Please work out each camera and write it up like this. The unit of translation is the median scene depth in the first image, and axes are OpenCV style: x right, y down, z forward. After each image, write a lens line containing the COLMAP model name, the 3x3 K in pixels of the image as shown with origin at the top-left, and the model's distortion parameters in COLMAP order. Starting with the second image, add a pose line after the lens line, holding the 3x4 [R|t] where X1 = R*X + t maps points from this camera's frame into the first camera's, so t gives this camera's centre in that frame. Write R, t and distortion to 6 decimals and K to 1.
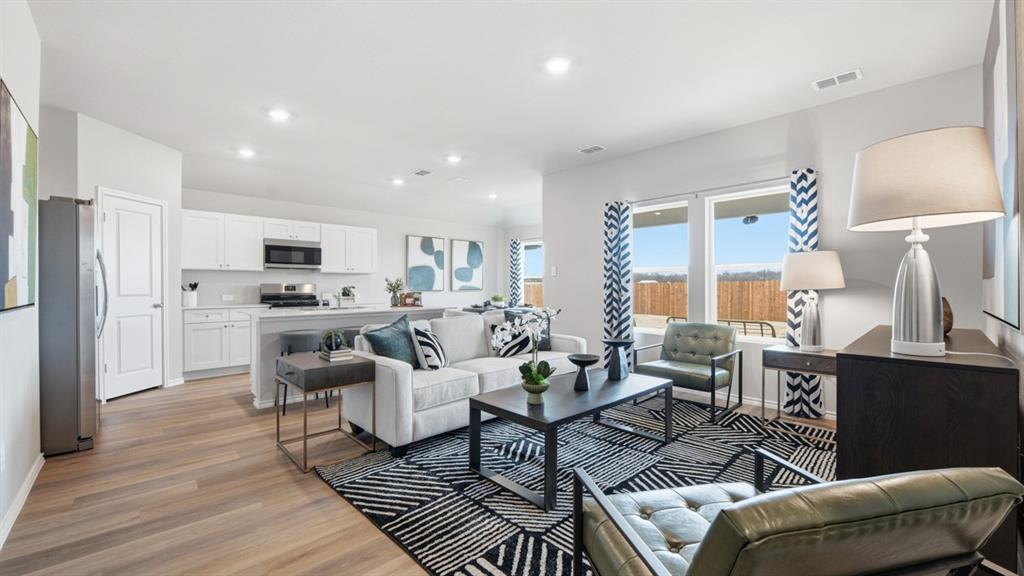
lens RADIAL K [[408.7, 0, 522.1], [0, 408.7, 288.0], [0, 0, 1]] dist [-0.009449, -0.001765]
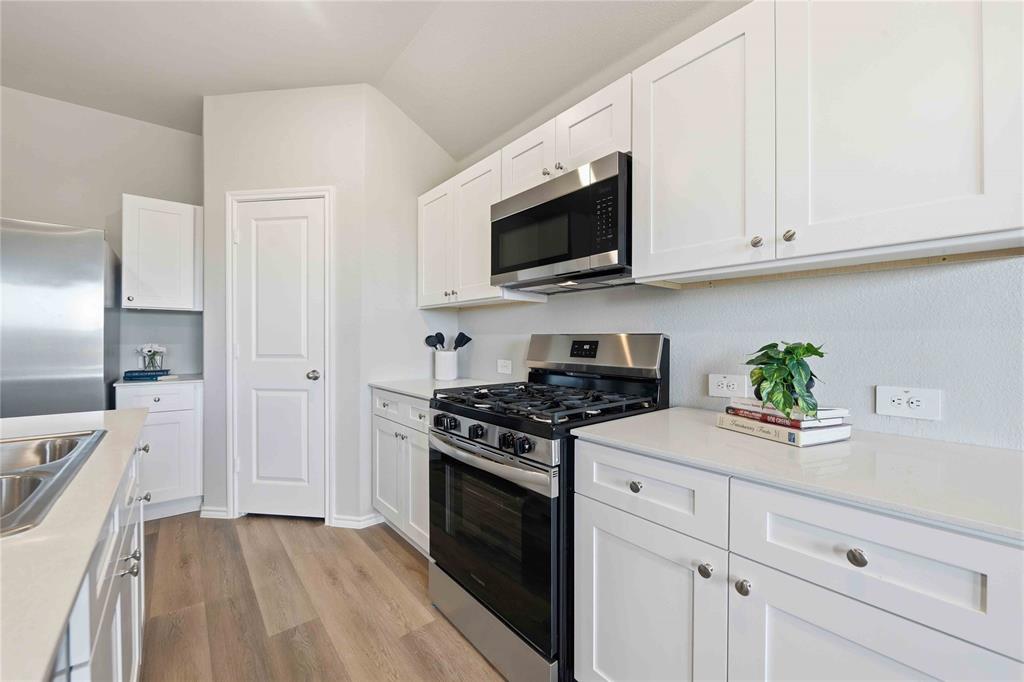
lens RADIAL K [[421.7, 0, 513.0], [0, 421.7, 339.6], [0, 0, 1]] dist [-0.004755, -0.000194]
pose [[-0.089861, -0.001836, -0.995953, -0.355314], [-0.005190, 0.999986, -0.001375, -0.007381], [0.995941, 0.005045, -0.089870, 1.366247]]
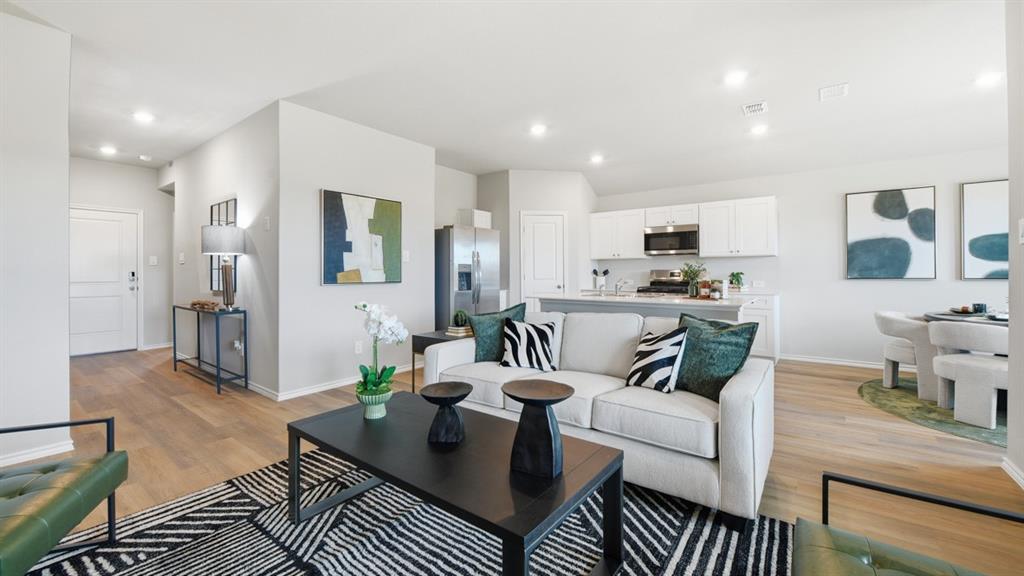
lens RADIAL K [[408.7, 0, 514.3], [0, 408.7, 269.9], [0, 0, 1]] dist [-0.009449, -0.001765]
pose [[0.154177, -0.008539, -0.988006, 0.496984], [-0.000364, 0.999962, -0.008700, -0.002157], [0.988043, 0.001701, 0.154168, 0.646058]]
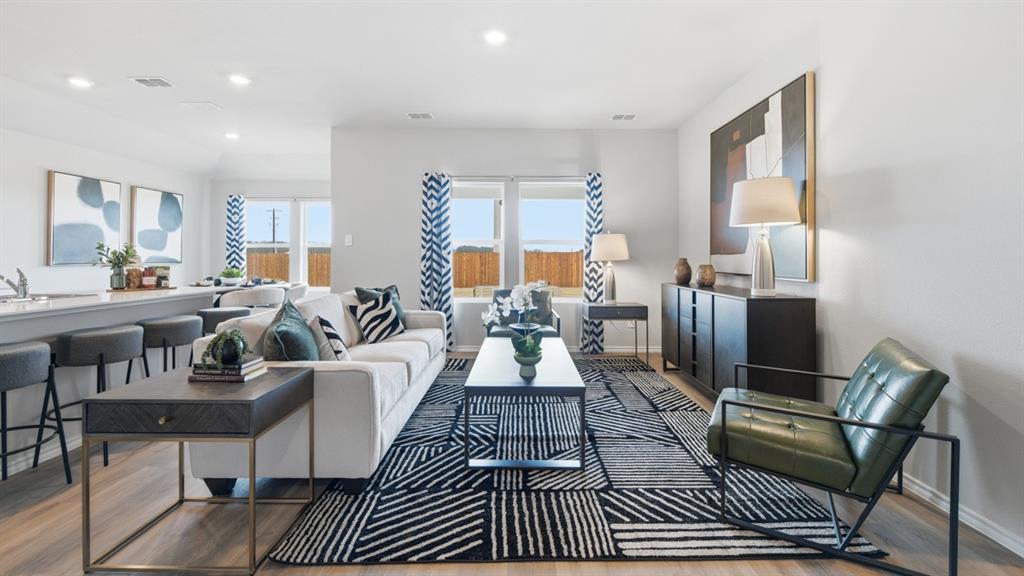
lens RADIAL K [[408.7, 0, 519.8], [0, 408.7, 258.7], [0, 0, 1]] dist [-0.009449, -0.001765]
pose [[0.696902, -0.001216, 0.717165, -0.392803], [0.000719, 0.999999, 0.000997, -0.003084], [-0.717166, -0.000179, 0.696902, 0.178297]]
